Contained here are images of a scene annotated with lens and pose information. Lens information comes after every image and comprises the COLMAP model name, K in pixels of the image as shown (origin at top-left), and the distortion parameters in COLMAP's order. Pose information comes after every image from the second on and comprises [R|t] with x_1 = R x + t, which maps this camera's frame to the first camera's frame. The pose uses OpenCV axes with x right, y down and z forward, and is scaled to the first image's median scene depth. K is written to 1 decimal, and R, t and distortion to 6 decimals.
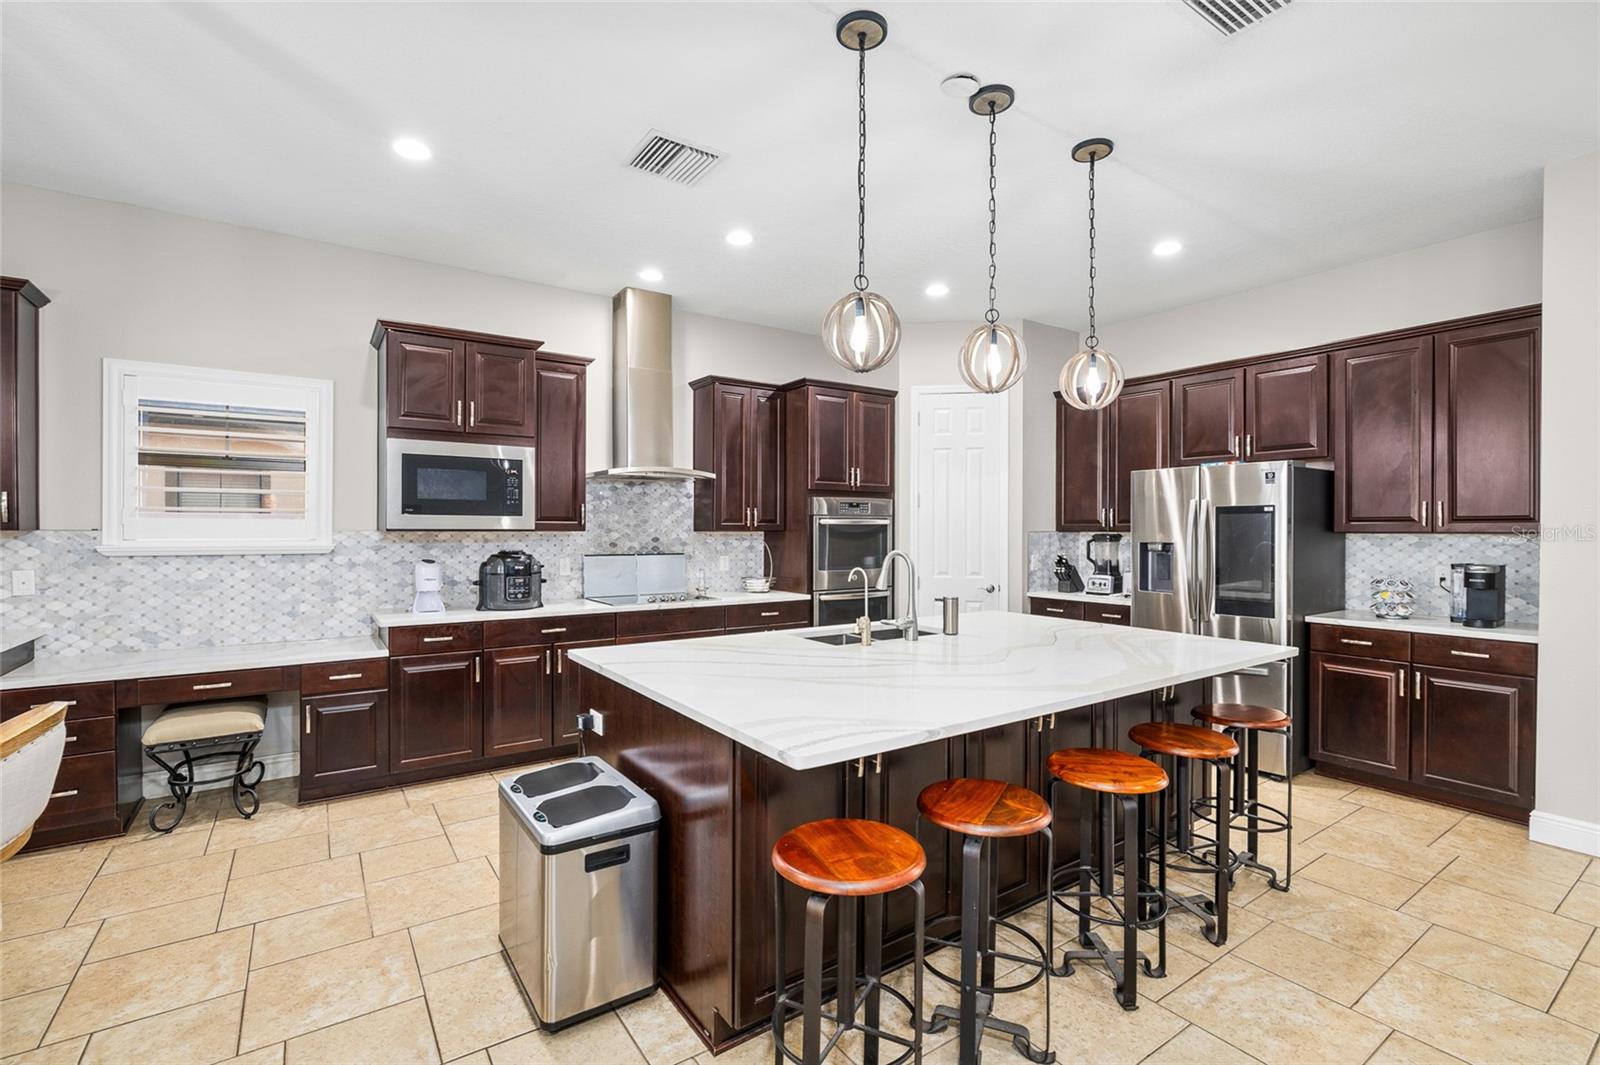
lens RADIAL K [[717.2, 0, 797.4], [0, 717.2, 534.1], [0, 0, 1]] dist [-0.003462, 0.001067]
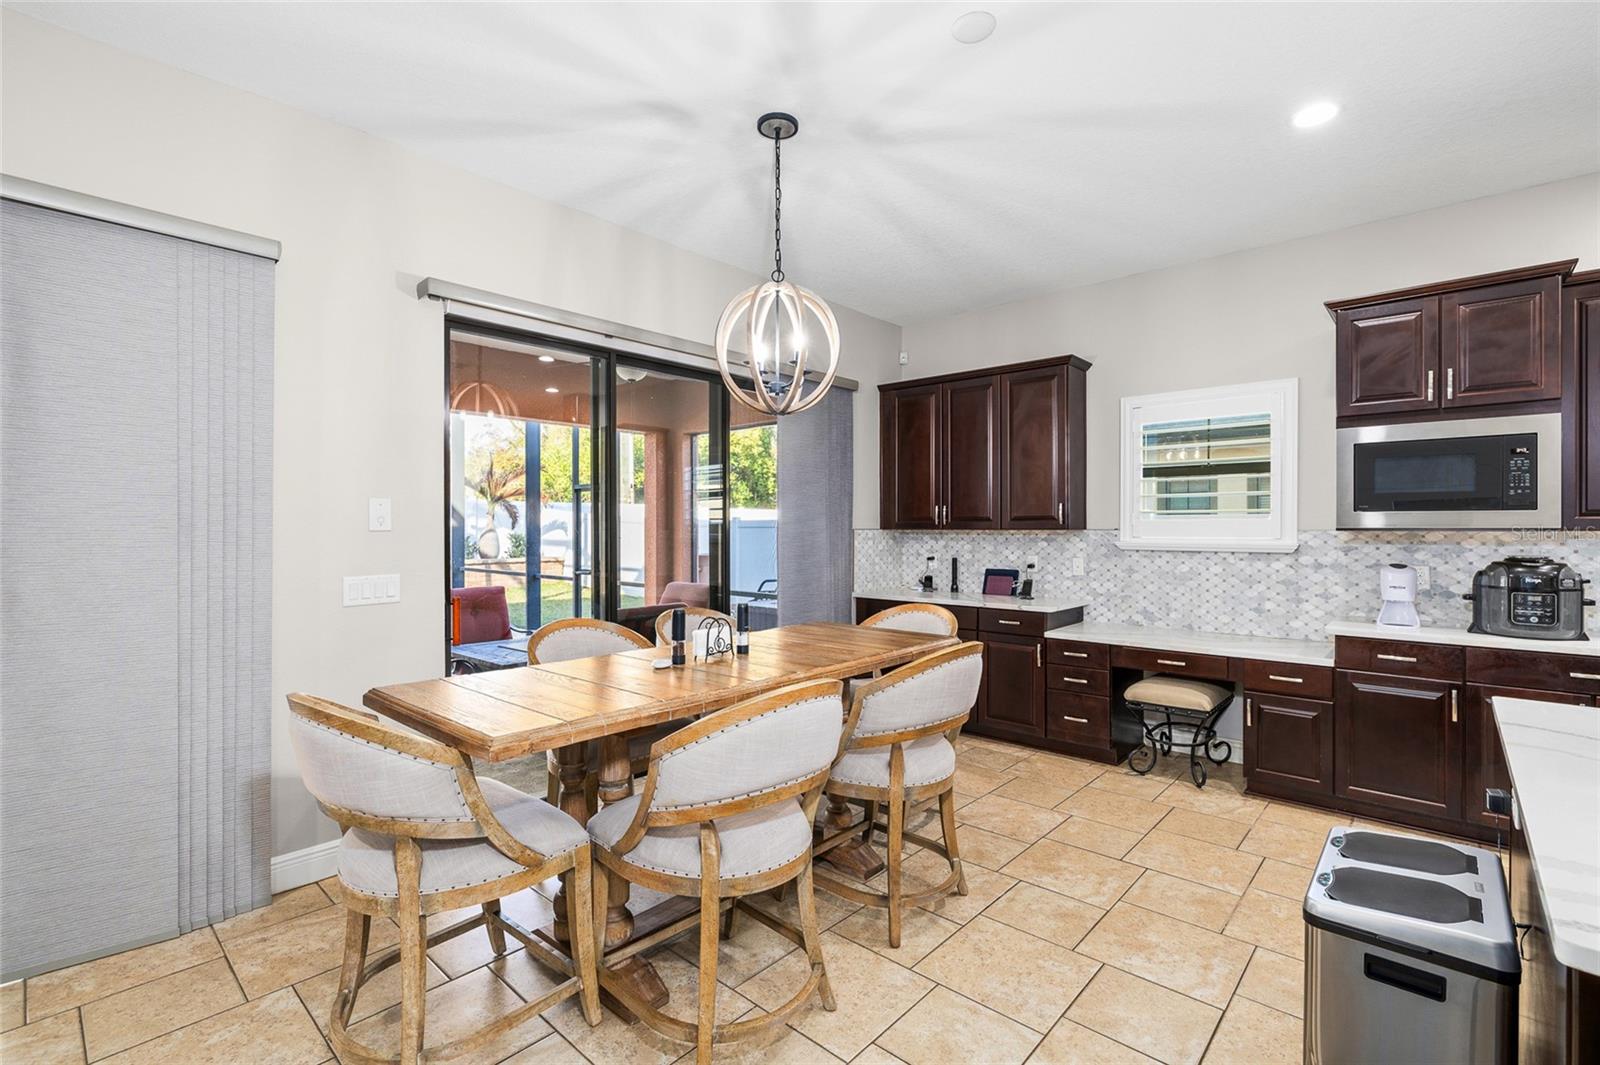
lens RADIAL K [[717.2, 0, 802.8], [0, 717.2, 527.0], [0, 0, 1]] dist [-0.003462, 0.001067]
pose [[0.233916, -0.004152, -0.972248, 0.163534], [-0.005148, 0.999972, -0.005509, -0.000103], [0.972243, 0.006294, 0.233888, 0.123427]]
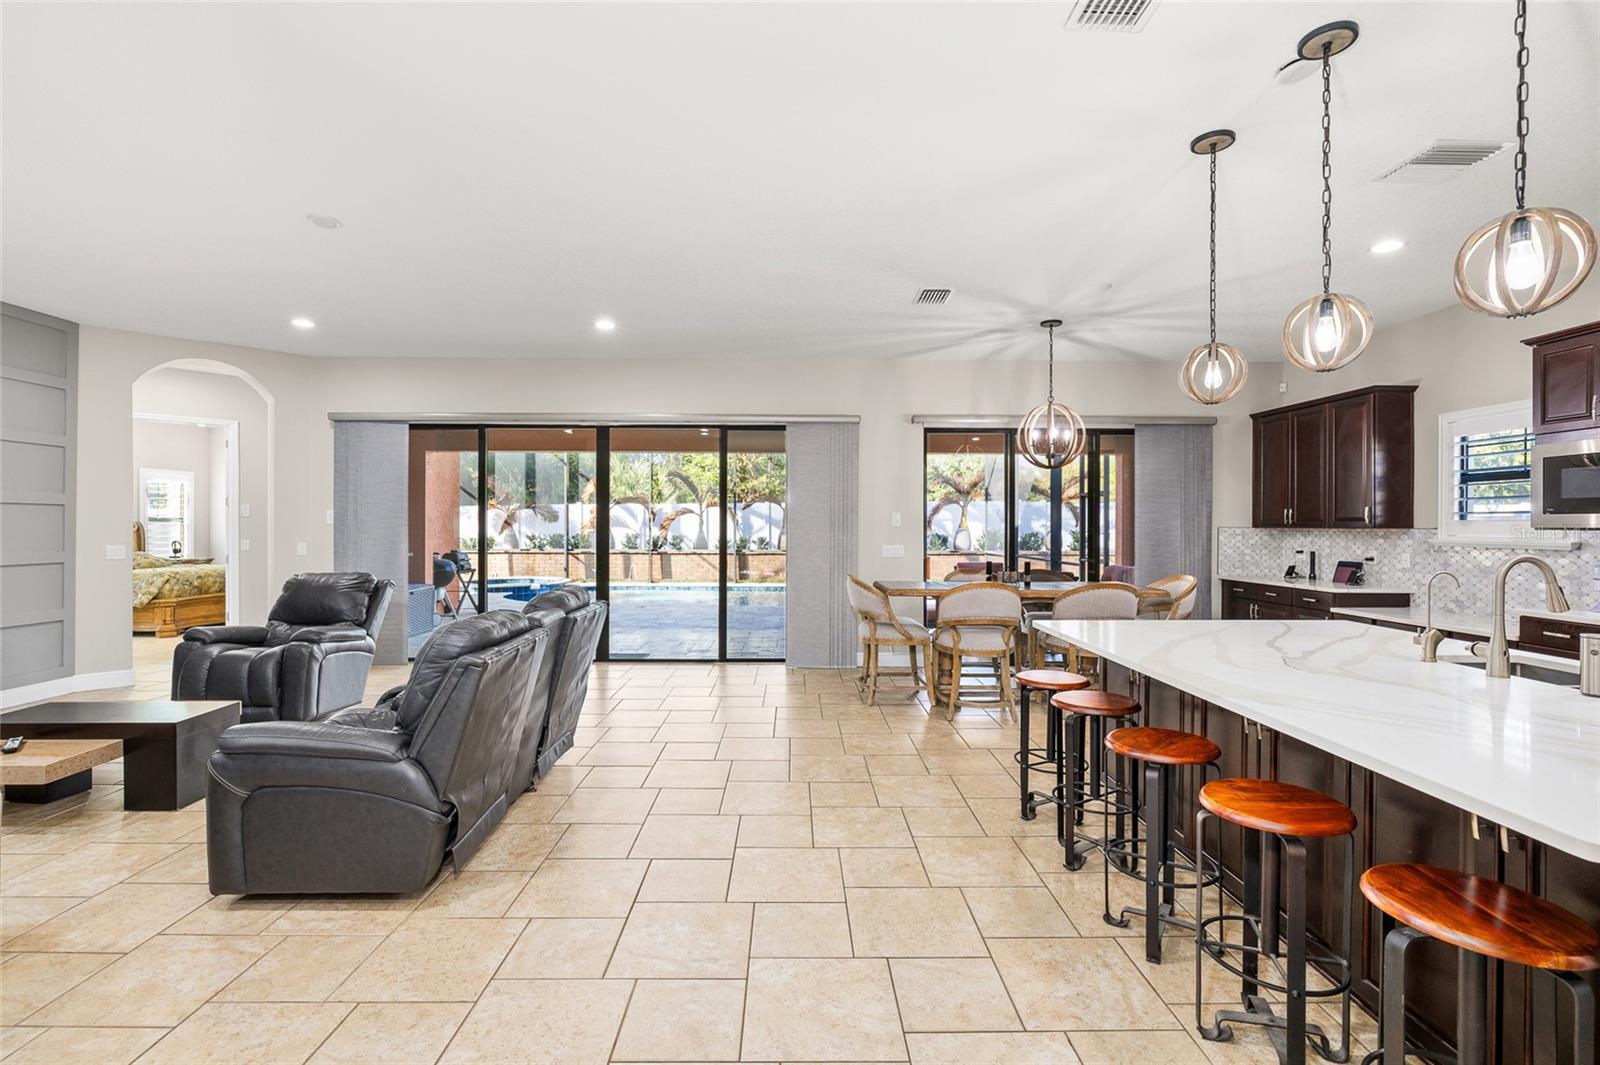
lens RADIAL K [[717.2, 0, 798.8], [0, 717.2, 525.6], [0, 0, 1]] dist [-0.003462, 0.001067]
pose [[-0.559110, -0.004524, -0.829081, 0.999700], [-0.010440, 0.999944, 0.001584, -0.000364], [0.829028, 0.009541, -0.559126, 0.702026]]
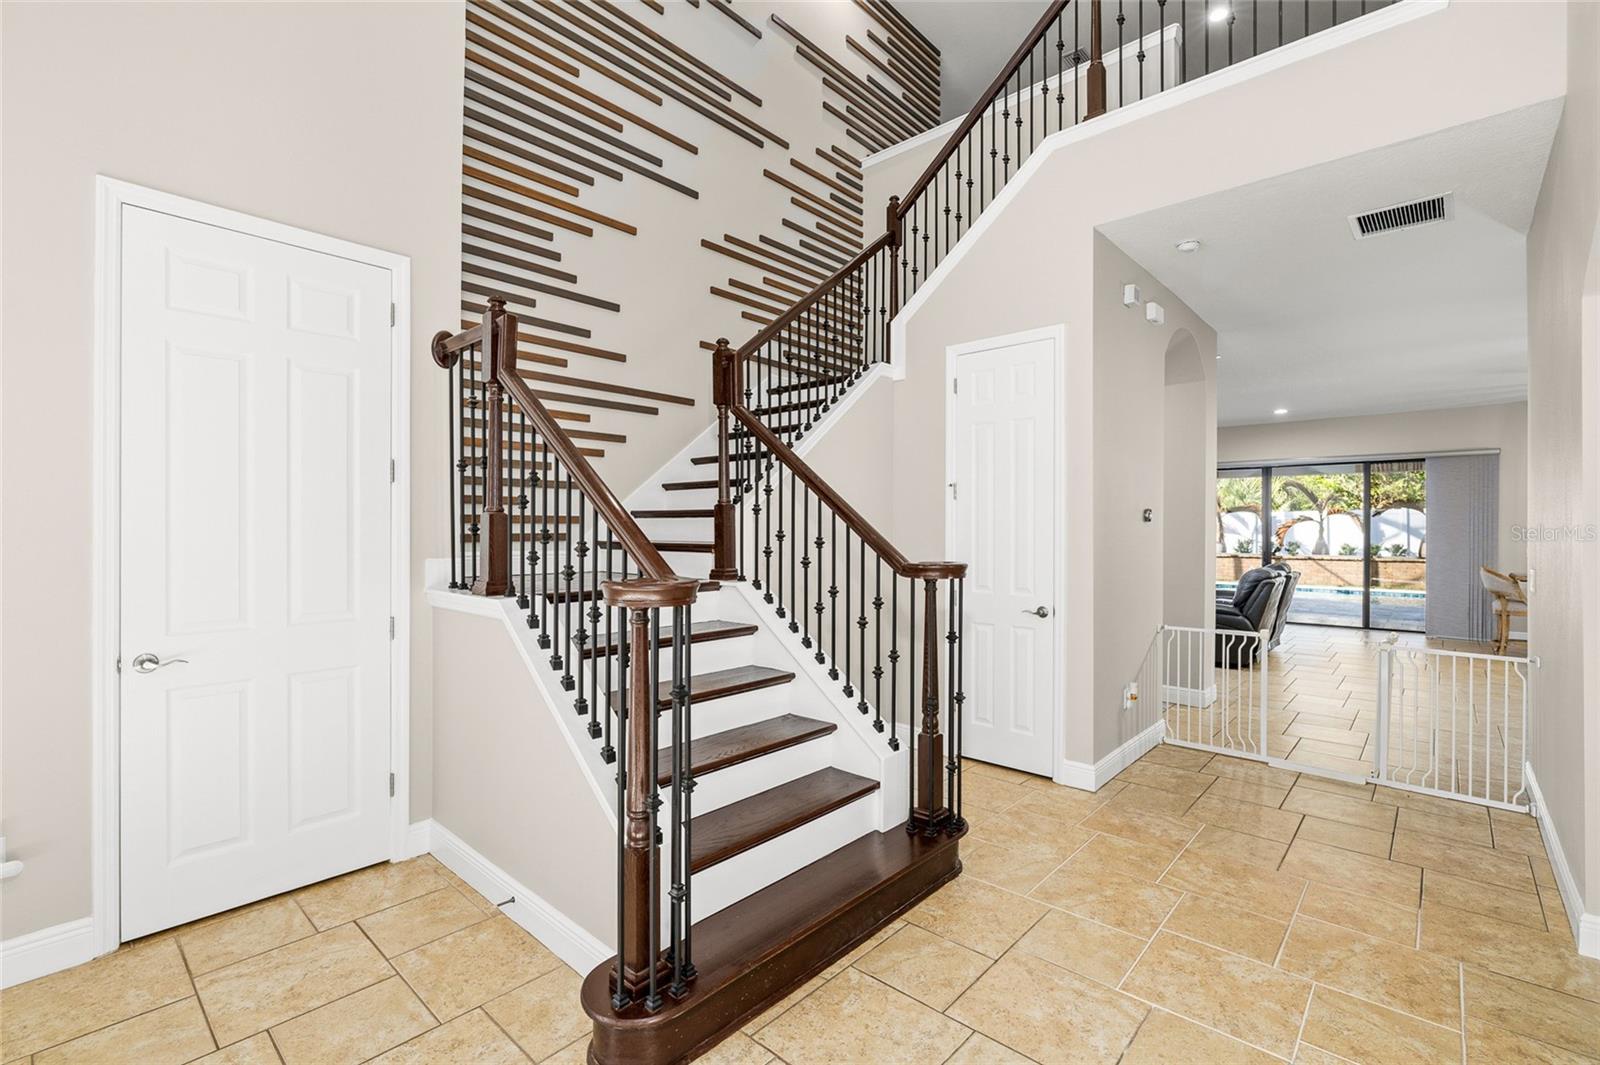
lens RADIAL K [[717.2, 0, 802.1], [0, 717.2, 530.6], [0, 0, 1]] dist [-0.003462, 0.001067]
pose [[-0.971993, -0.009246, -0.234827, 2.253516], [-0.011524, 0.999899, 0.008330, 0.001529], [0.234727, 0.010802, -0.972001, 1.603453]]
